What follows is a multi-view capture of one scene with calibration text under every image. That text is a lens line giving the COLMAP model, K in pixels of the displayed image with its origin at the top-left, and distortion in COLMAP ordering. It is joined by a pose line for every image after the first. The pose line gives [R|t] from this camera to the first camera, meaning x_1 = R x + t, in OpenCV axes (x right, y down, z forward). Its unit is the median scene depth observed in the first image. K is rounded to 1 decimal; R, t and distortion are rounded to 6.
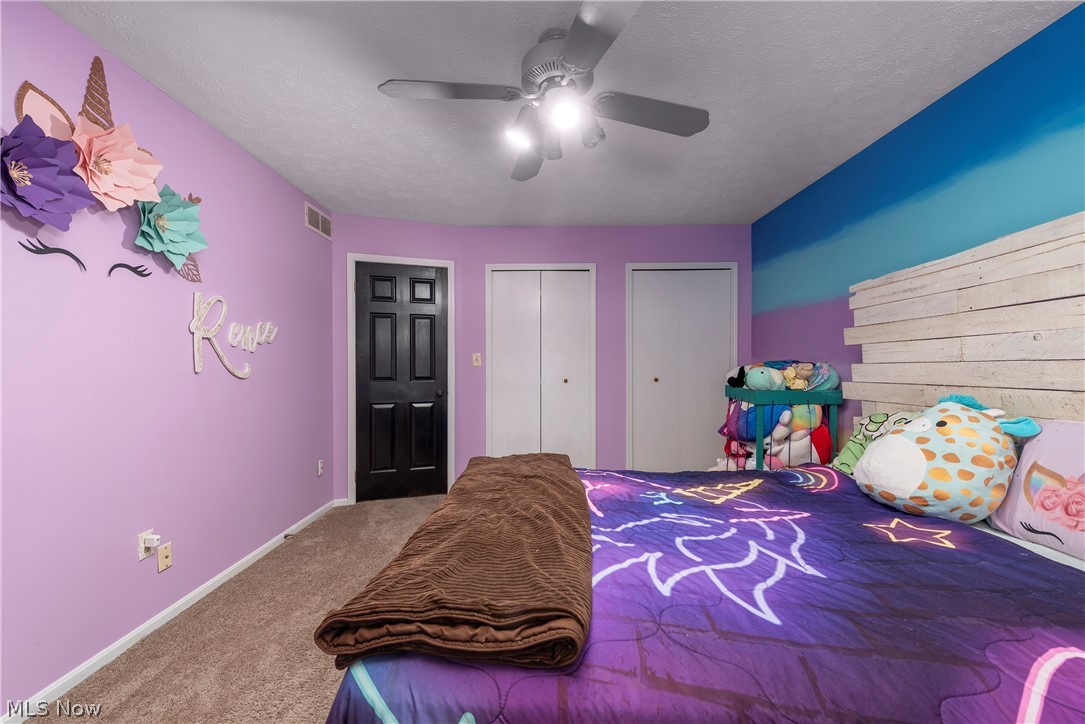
lens RADIAL K [[430.9, 0, 539.9], [0, 430.9, 365.1], [0, 0, 1]] dist [0.000982, -0.000047]
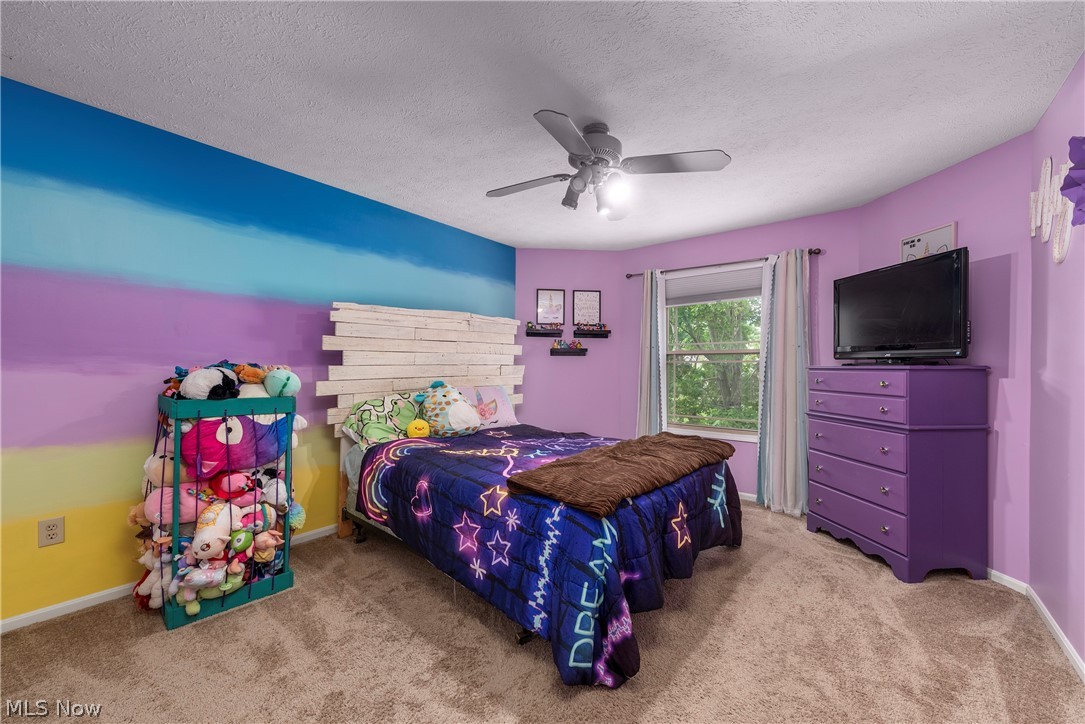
lens RADIAL K [[430.9, 0, 539.9], [0, 430.9, 365.1], [0, 0, 1]] dist [0.000982, -0.000047]
pose [[-0.774233, 0.002788, 0.632894, -0.504551], [-0.001297, 0.999981, -0.005991, 0.001737], [-0.632899, -0.005459, -0.774215, 1.589825]]
